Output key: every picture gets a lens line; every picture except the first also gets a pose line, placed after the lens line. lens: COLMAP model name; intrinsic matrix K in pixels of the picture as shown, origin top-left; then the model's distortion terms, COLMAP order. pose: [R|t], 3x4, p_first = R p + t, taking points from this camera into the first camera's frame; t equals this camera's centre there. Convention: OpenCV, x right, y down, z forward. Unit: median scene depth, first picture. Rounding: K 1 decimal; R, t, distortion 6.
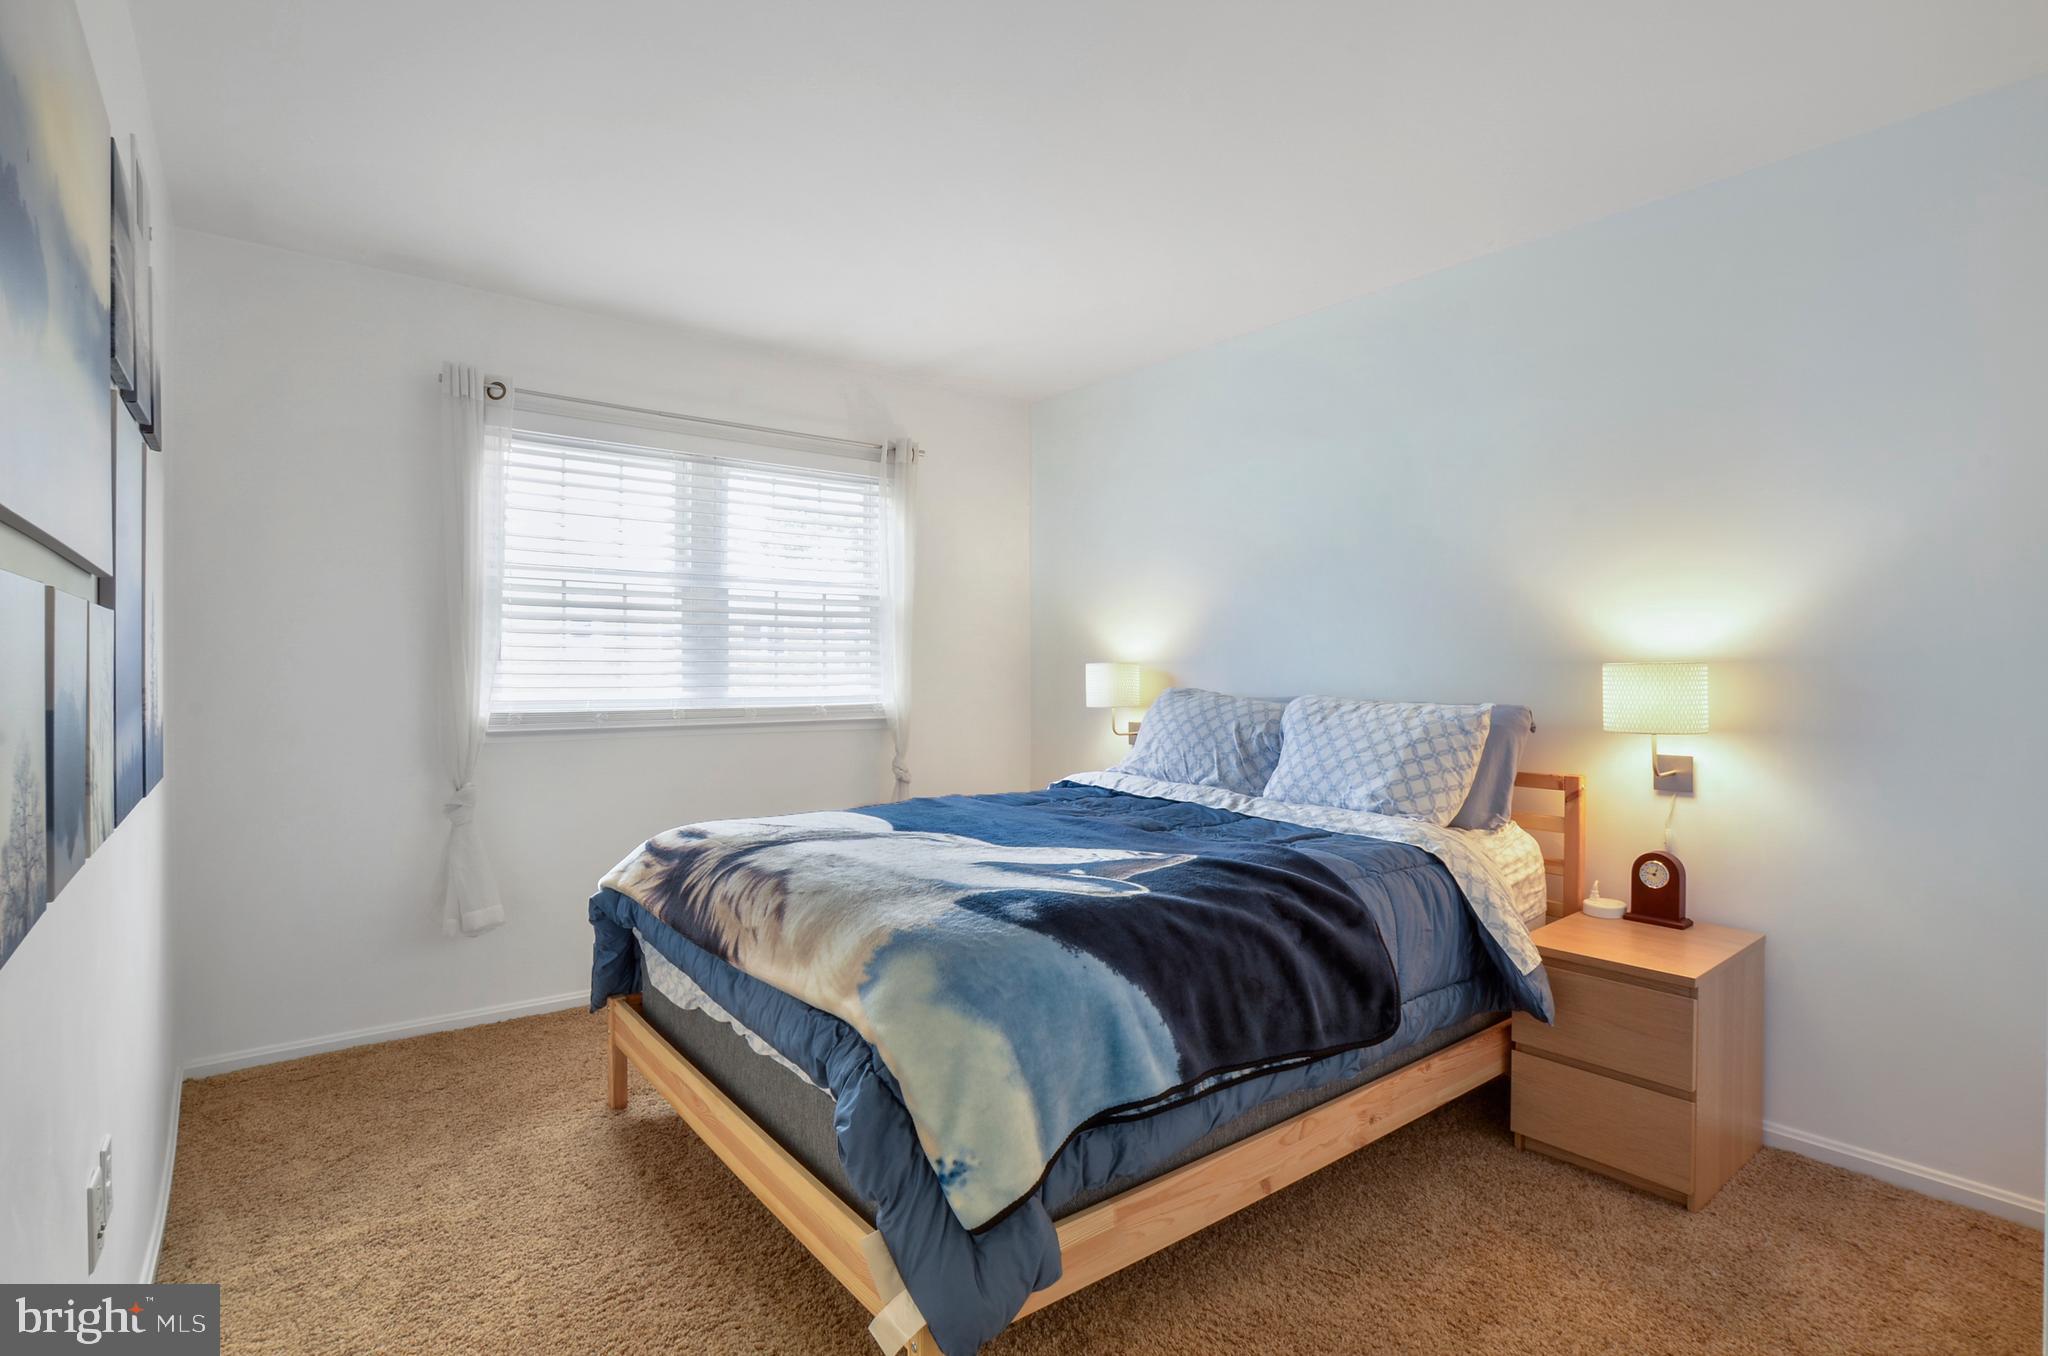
lens RADIAL K [[993.7, 0, 1026.6], [0, 993.7, 681.4], [0, 0, 1]] dist [0.002831, 0.002327]
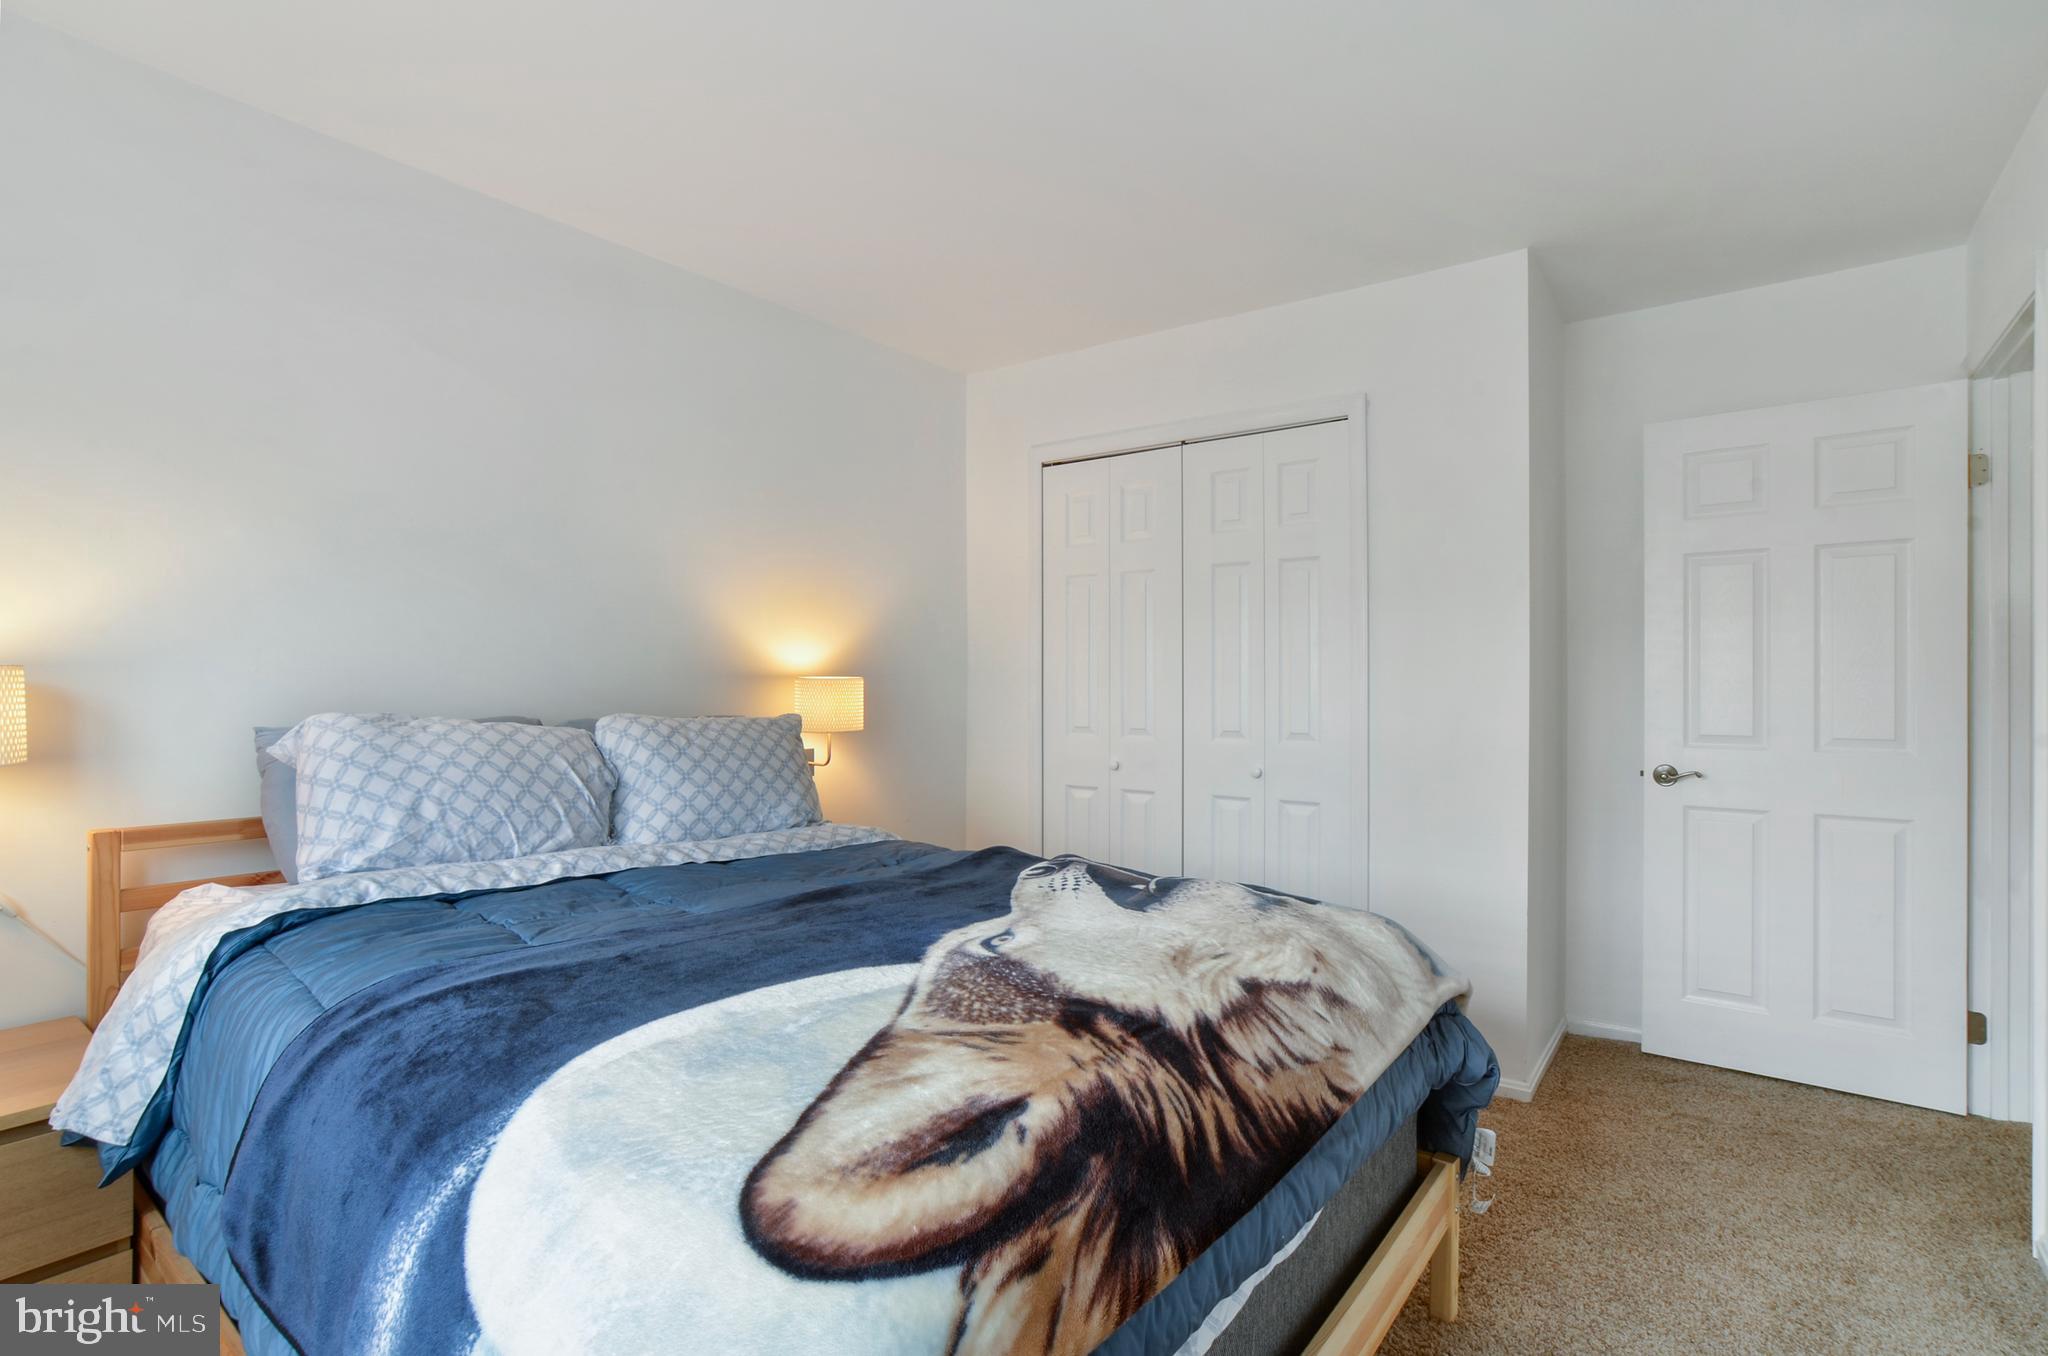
lens RADIAL K [[993.7, 0, 1025.3], [0, 993.7, 678.4], [0, 0, 1]] dist [0.002831, 0.002327]
pose [[-0.264660, 0.004736, 0.964330, -0.653338], [-0.001011, 0.999986, -0.005188, -0.012537], [-0.964341, -0.002348, -0.264652, 1.002453]]
